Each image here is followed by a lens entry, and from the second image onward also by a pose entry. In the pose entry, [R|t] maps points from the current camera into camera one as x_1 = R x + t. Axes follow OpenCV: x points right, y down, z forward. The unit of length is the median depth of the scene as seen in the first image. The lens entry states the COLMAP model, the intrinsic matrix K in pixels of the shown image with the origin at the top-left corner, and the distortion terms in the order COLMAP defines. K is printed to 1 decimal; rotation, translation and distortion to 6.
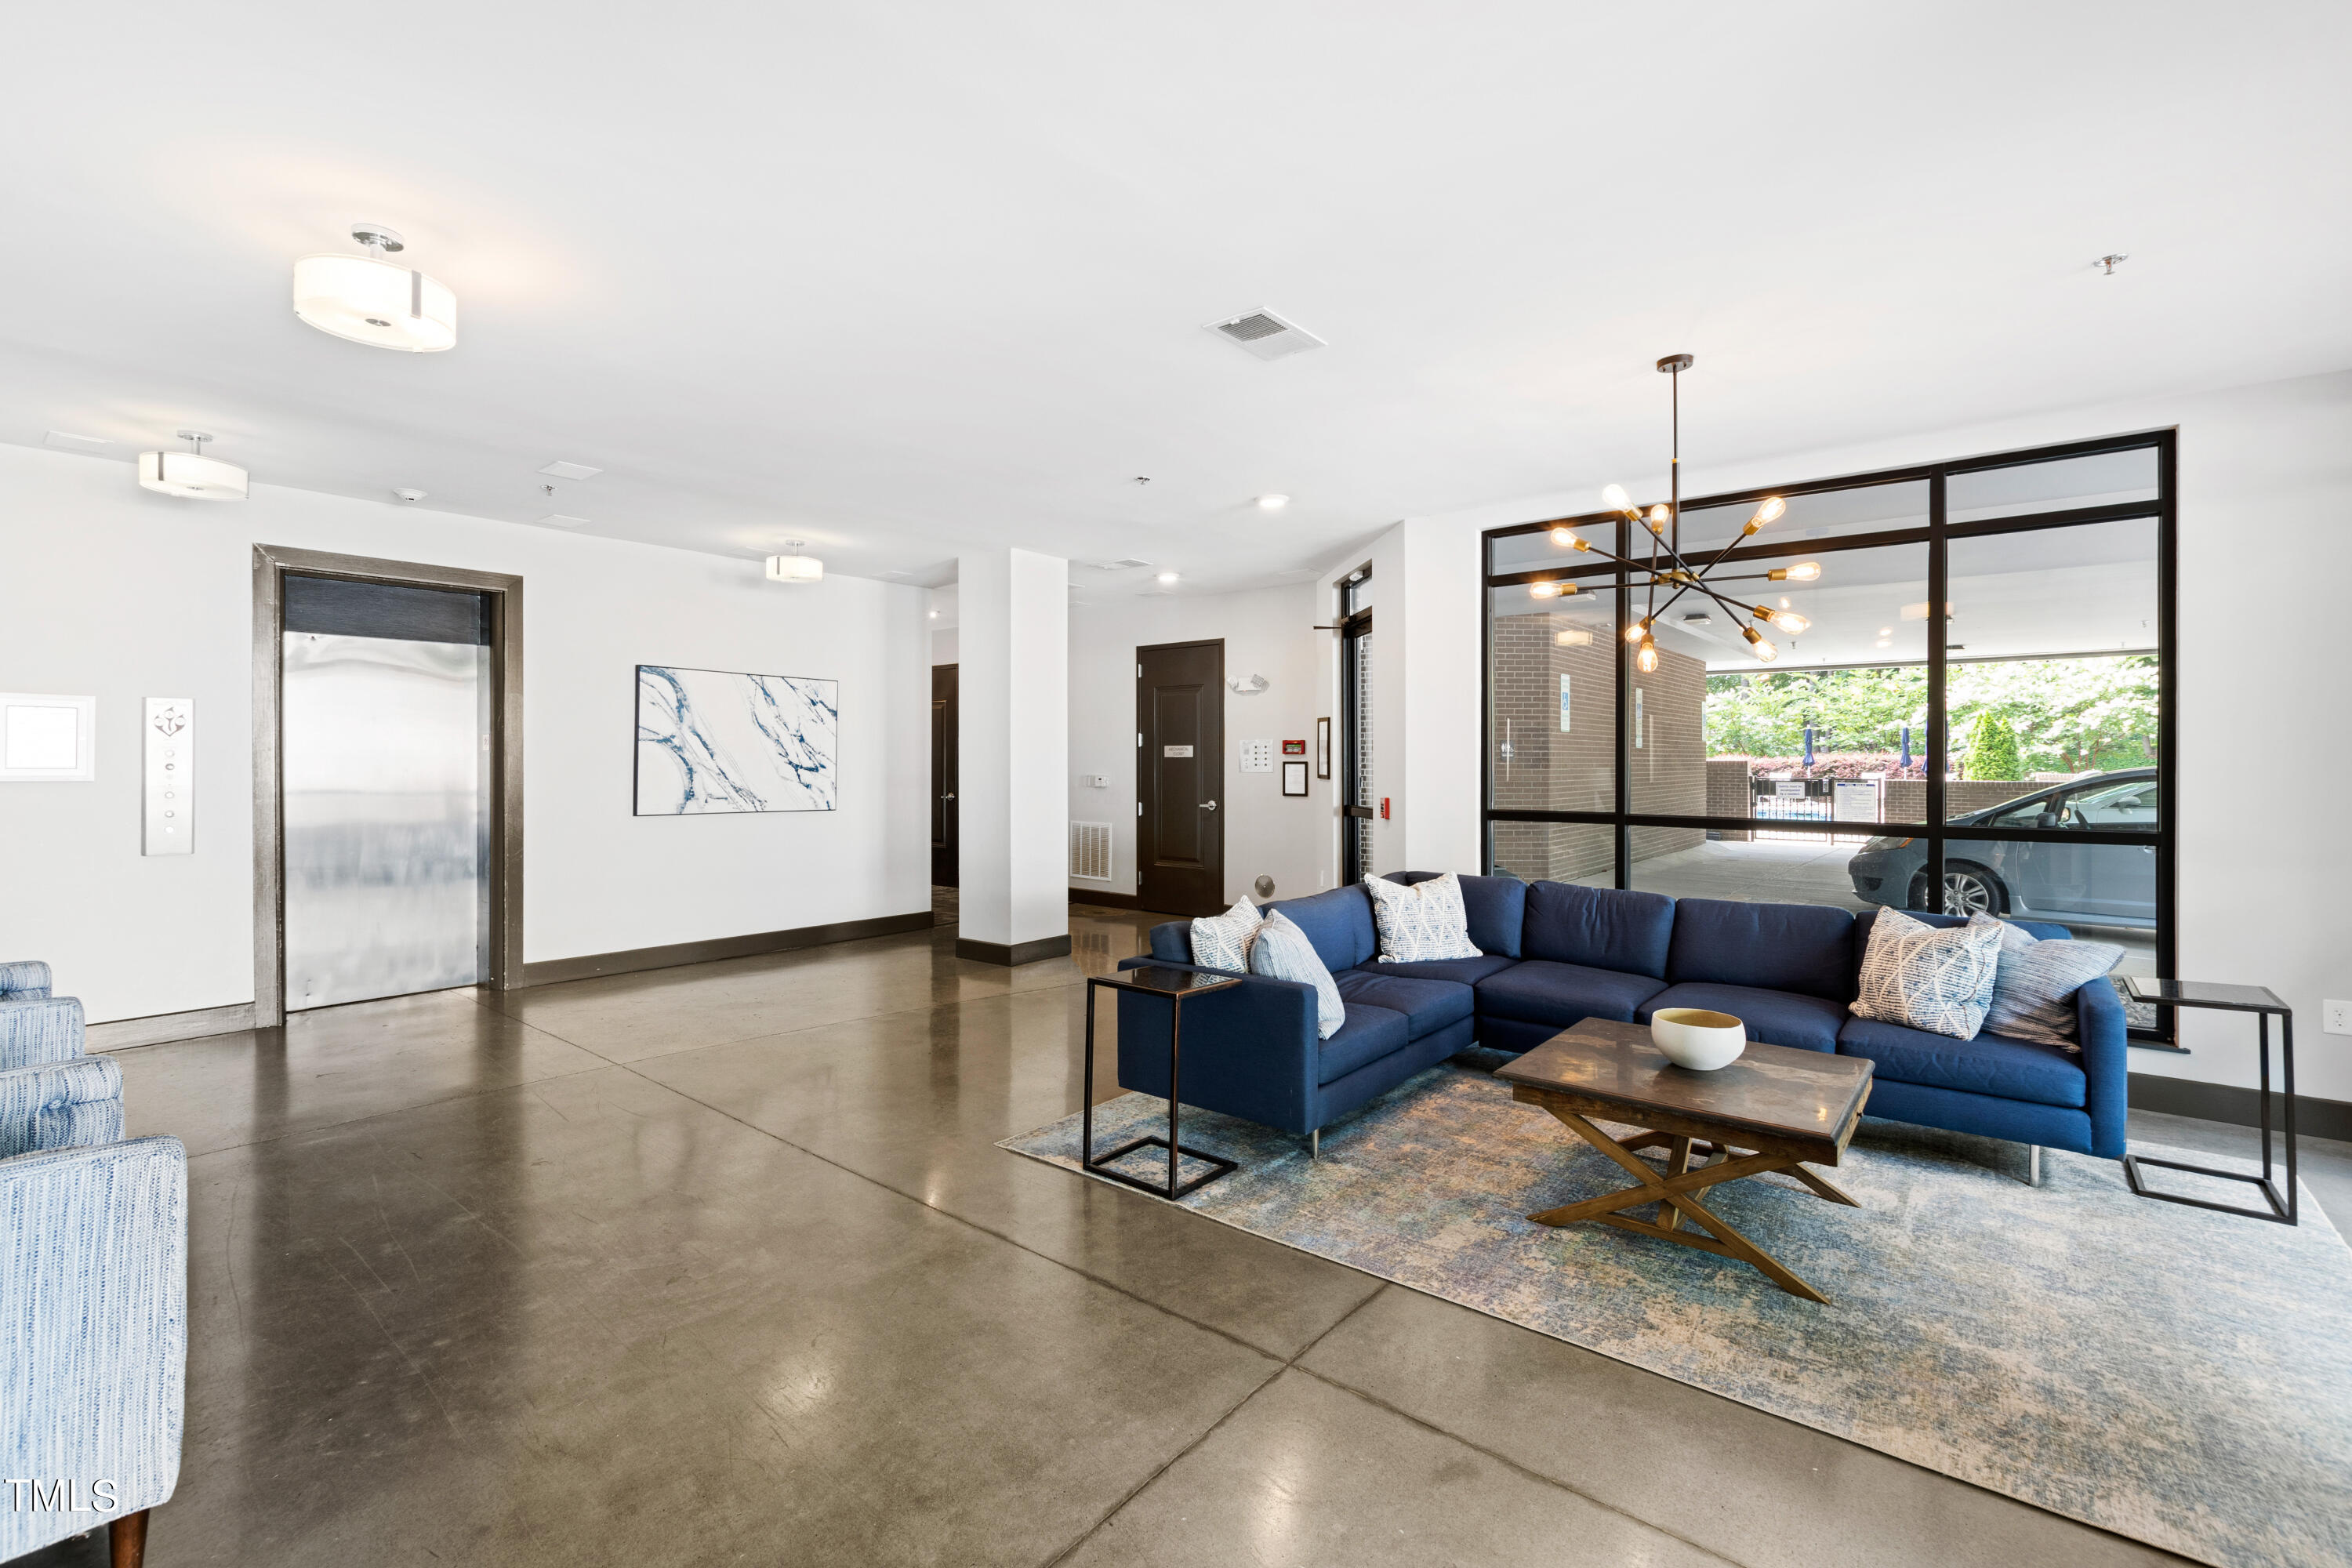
lens RADIAL K [[1039.8, 0, 1176.0], [0, 1039.8, 784.0], [0, 0, 1]] dist [-0.001427, -0.000613]
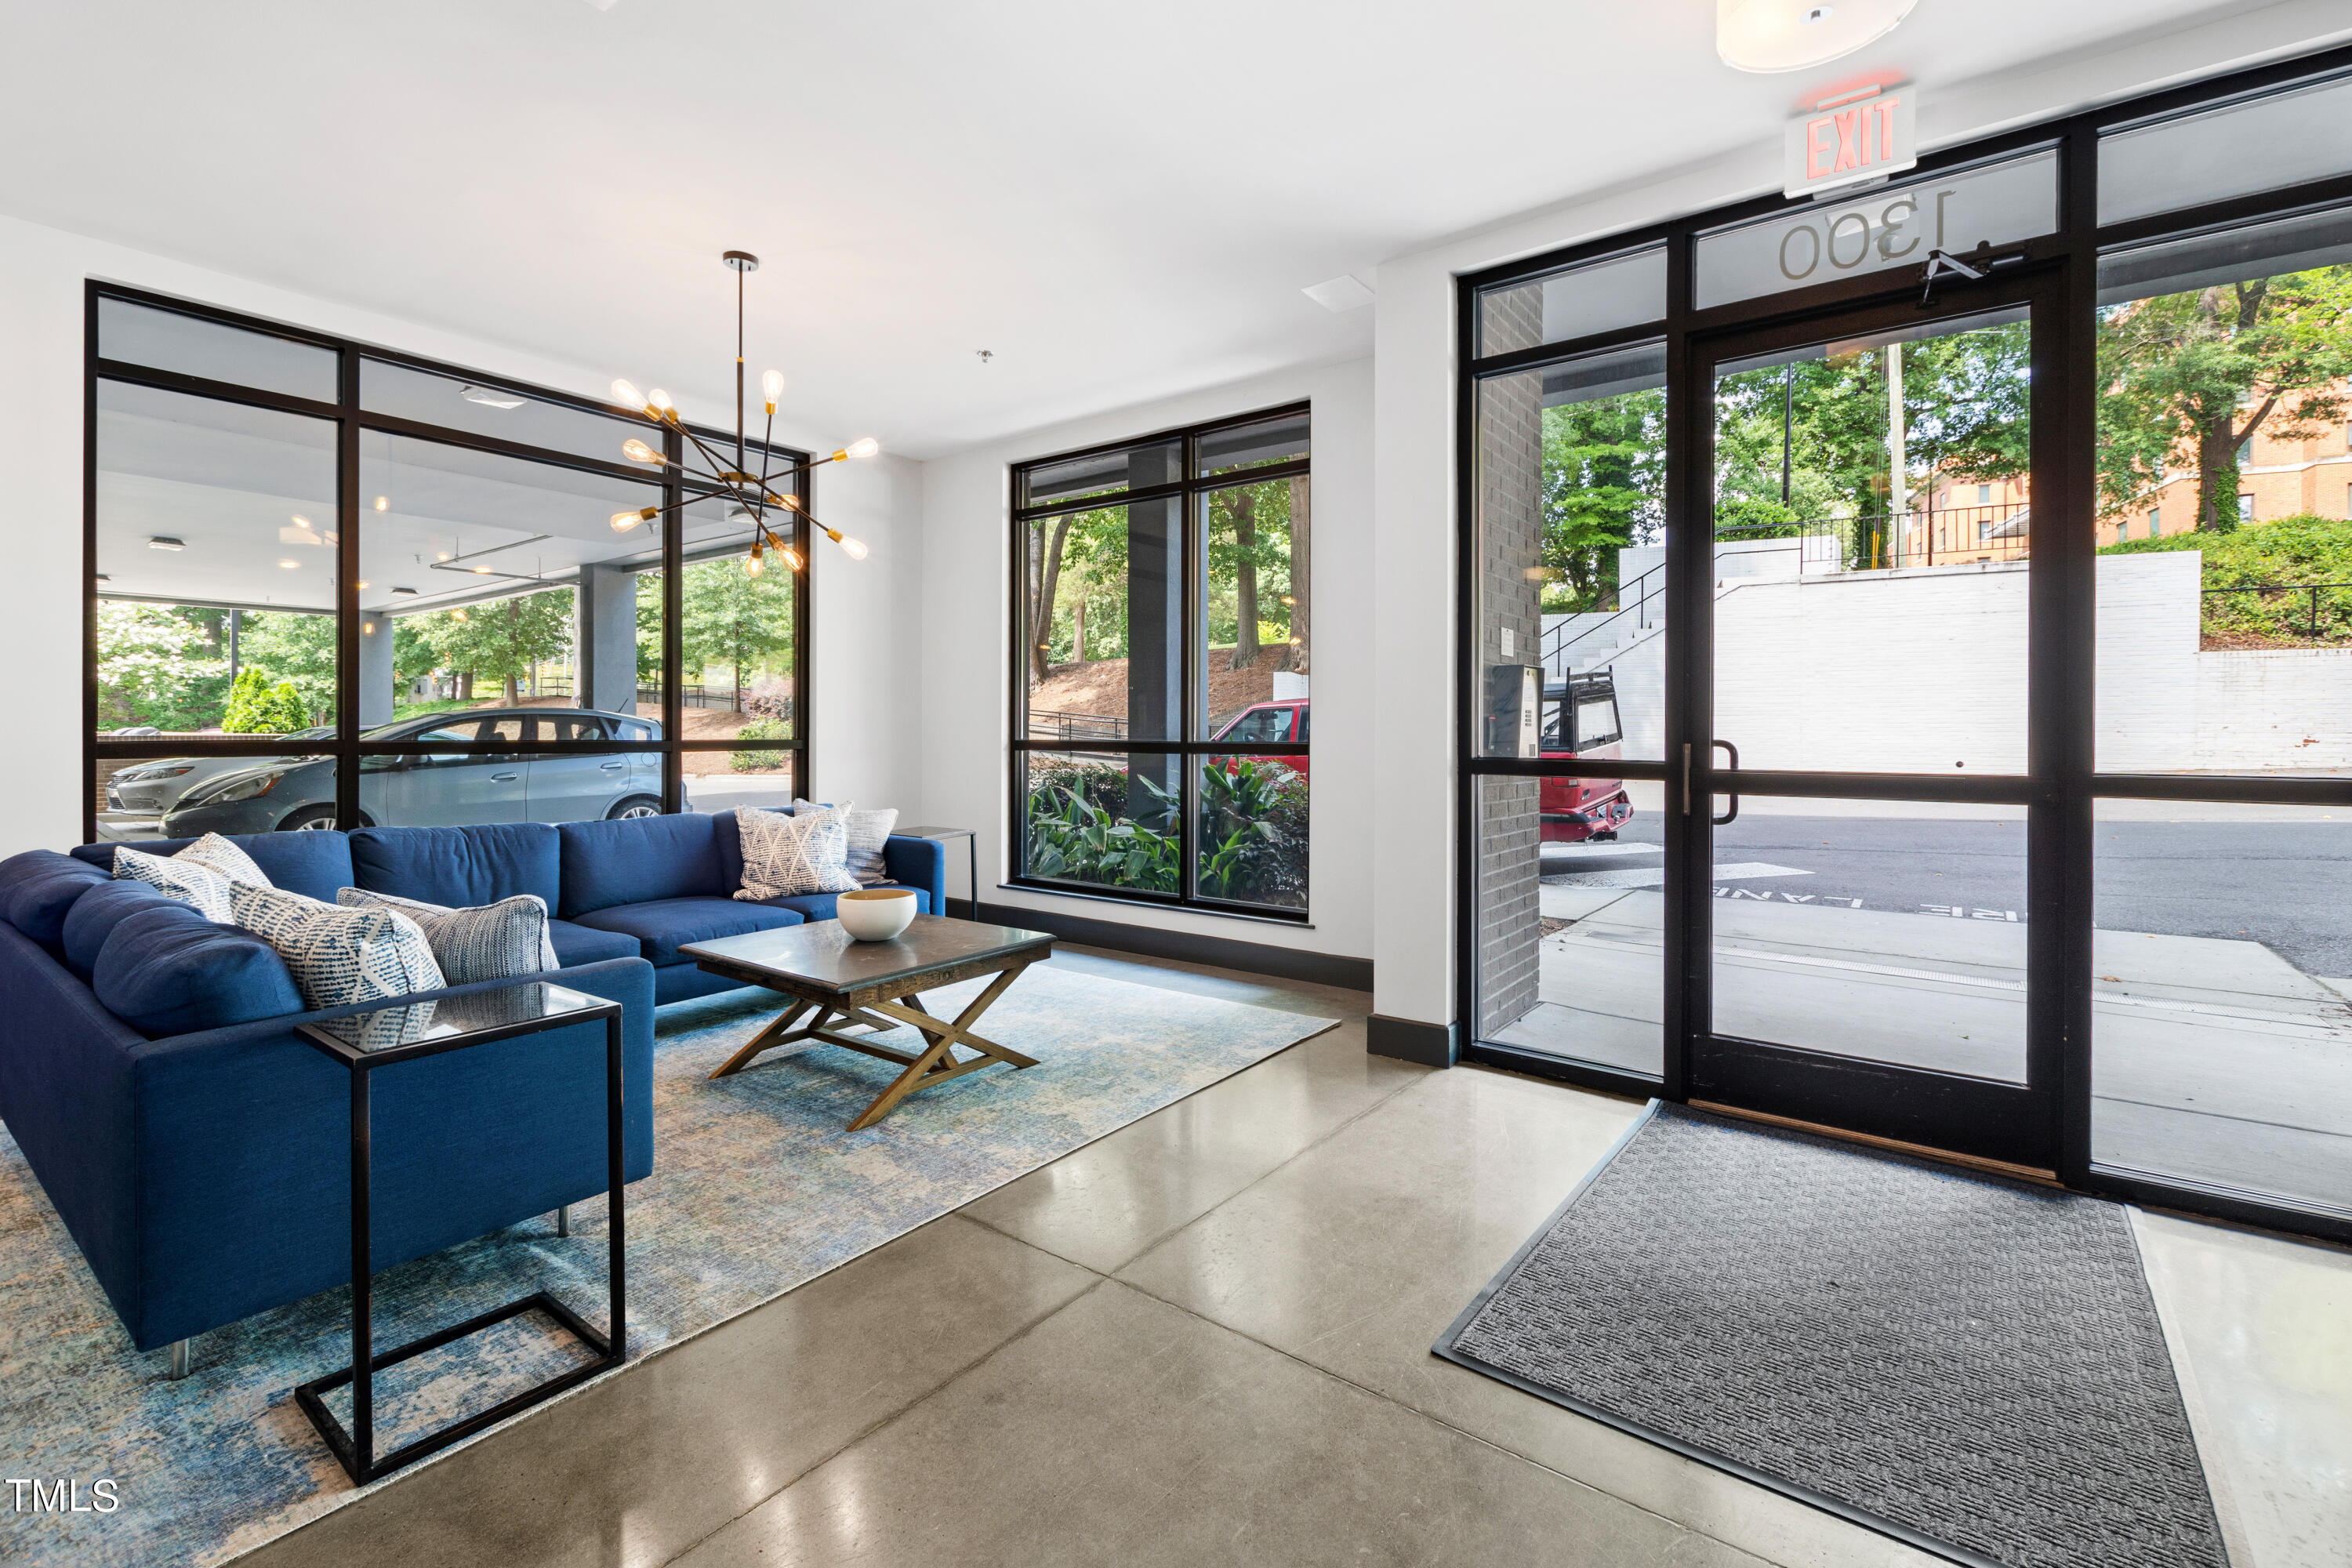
lens RADIAL K [[1029.0, 0, 1176.7], [0, 1029.0, 732.6], [0, 0, 1]] dist [-0.000627, -0.000065]
pose [[-0.045760, -0.001849, 0.998951, -0.602247], [0.023092, 0.999729, 0.002908, 0.060310], [-0.998686, 0.023201, -0.045704, 0.734535]]
